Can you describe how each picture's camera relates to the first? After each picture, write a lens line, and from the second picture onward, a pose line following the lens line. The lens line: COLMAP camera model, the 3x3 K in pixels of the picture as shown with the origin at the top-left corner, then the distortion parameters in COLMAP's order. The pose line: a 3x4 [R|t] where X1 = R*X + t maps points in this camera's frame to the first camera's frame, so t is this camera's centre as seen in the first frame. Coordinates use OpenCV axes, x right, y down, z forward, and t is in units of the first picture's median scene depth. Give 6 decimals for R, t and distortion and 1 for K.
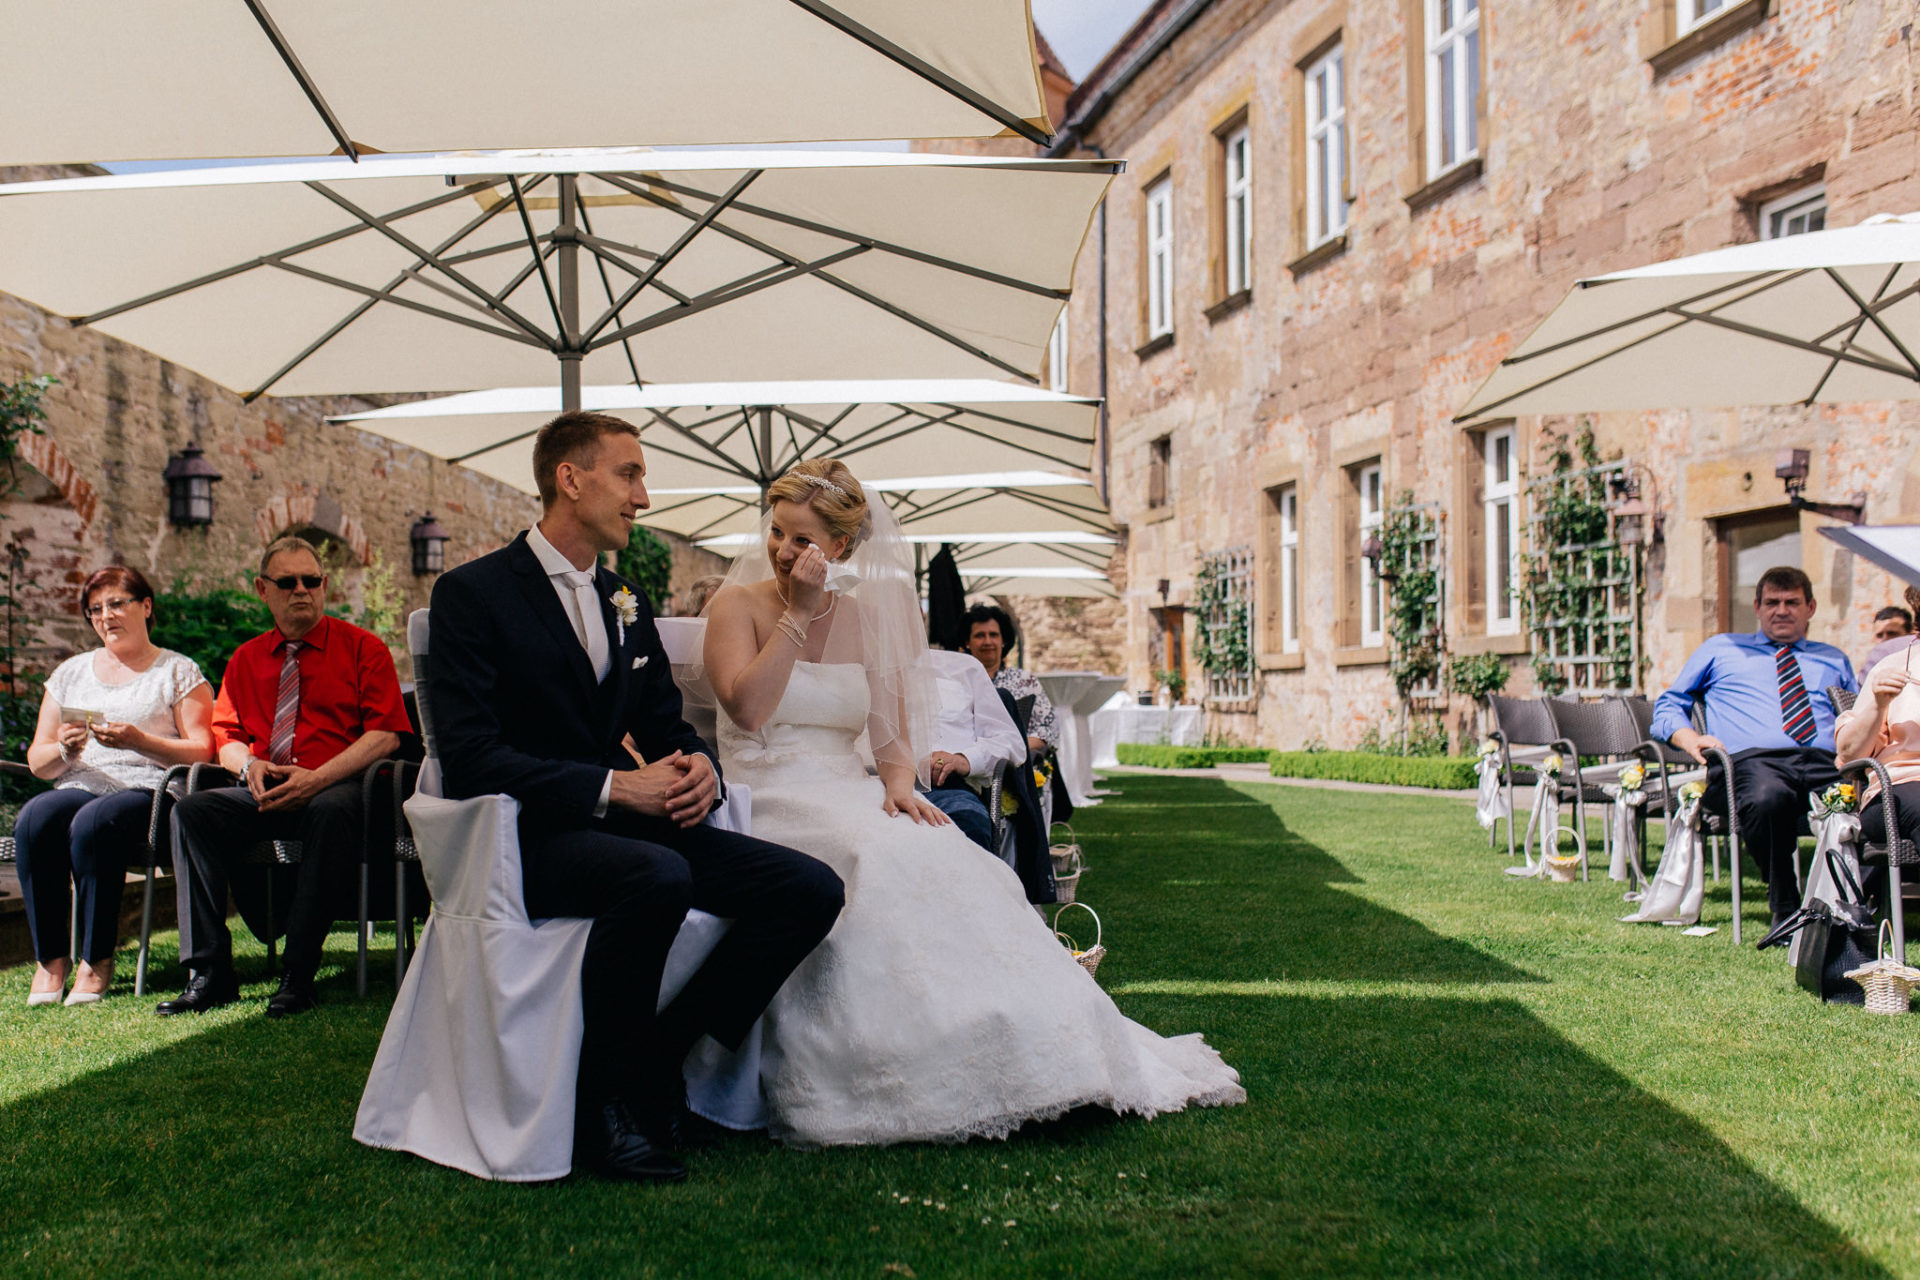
lens RADIAL K [[1863.9, 0, 967.9], [0, 1863.9, 667.5], [0, 0, 1]] dist [-0.002750, 0.000077]
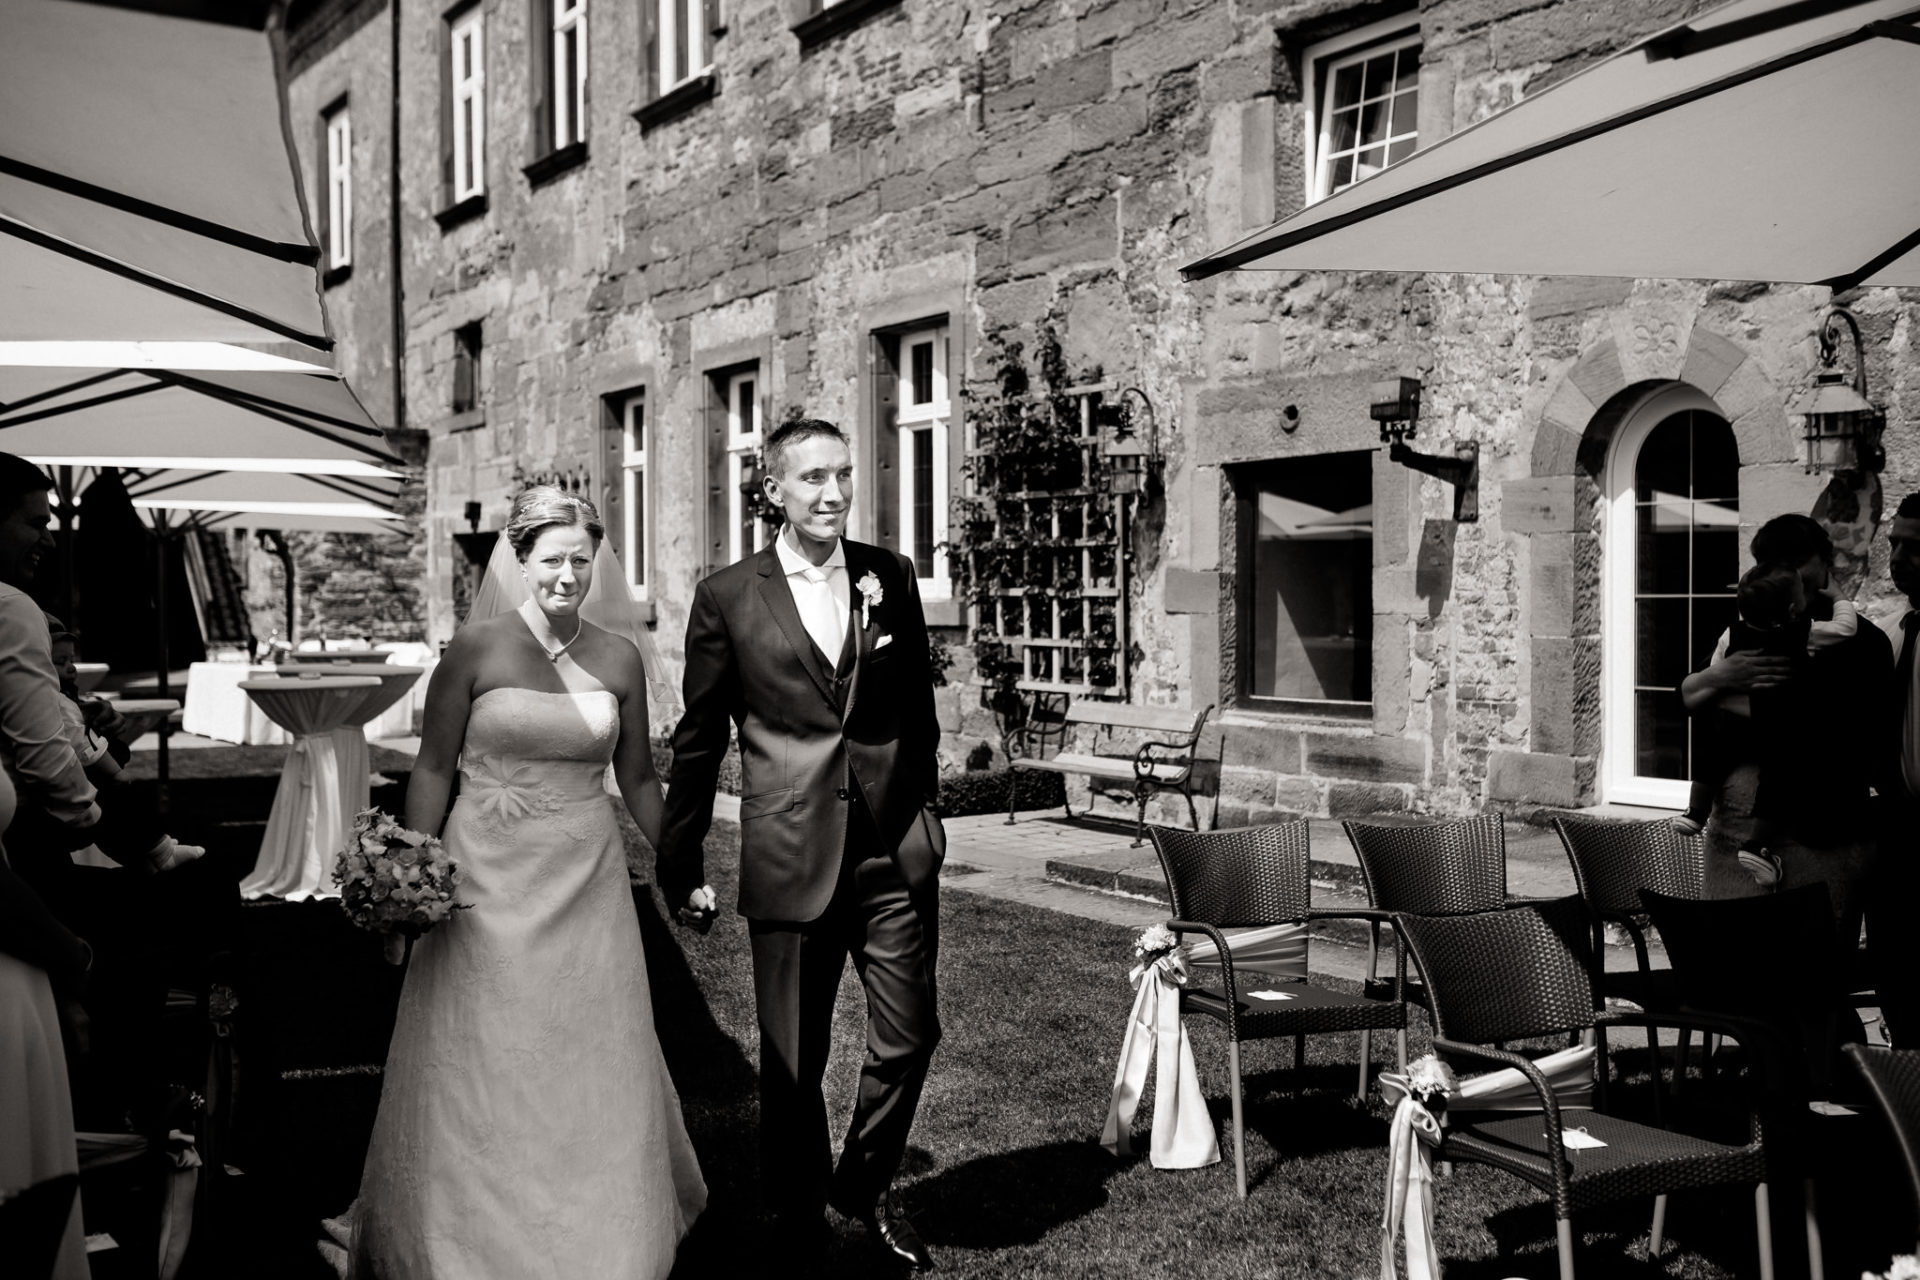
lens RADIAL K [[1863.9, 0, 967.9], [0, 1863.9, 667.5], [0, 0, 1]] dist [-0.002750, 0.000077]
pose [[0.933497, -0.006314, 0.358531, 0.021649], [-0.011546, 0.998797, 0.047651, -0.023540], [-0.358401, -0.048622, 0.932301, 0.235181]]
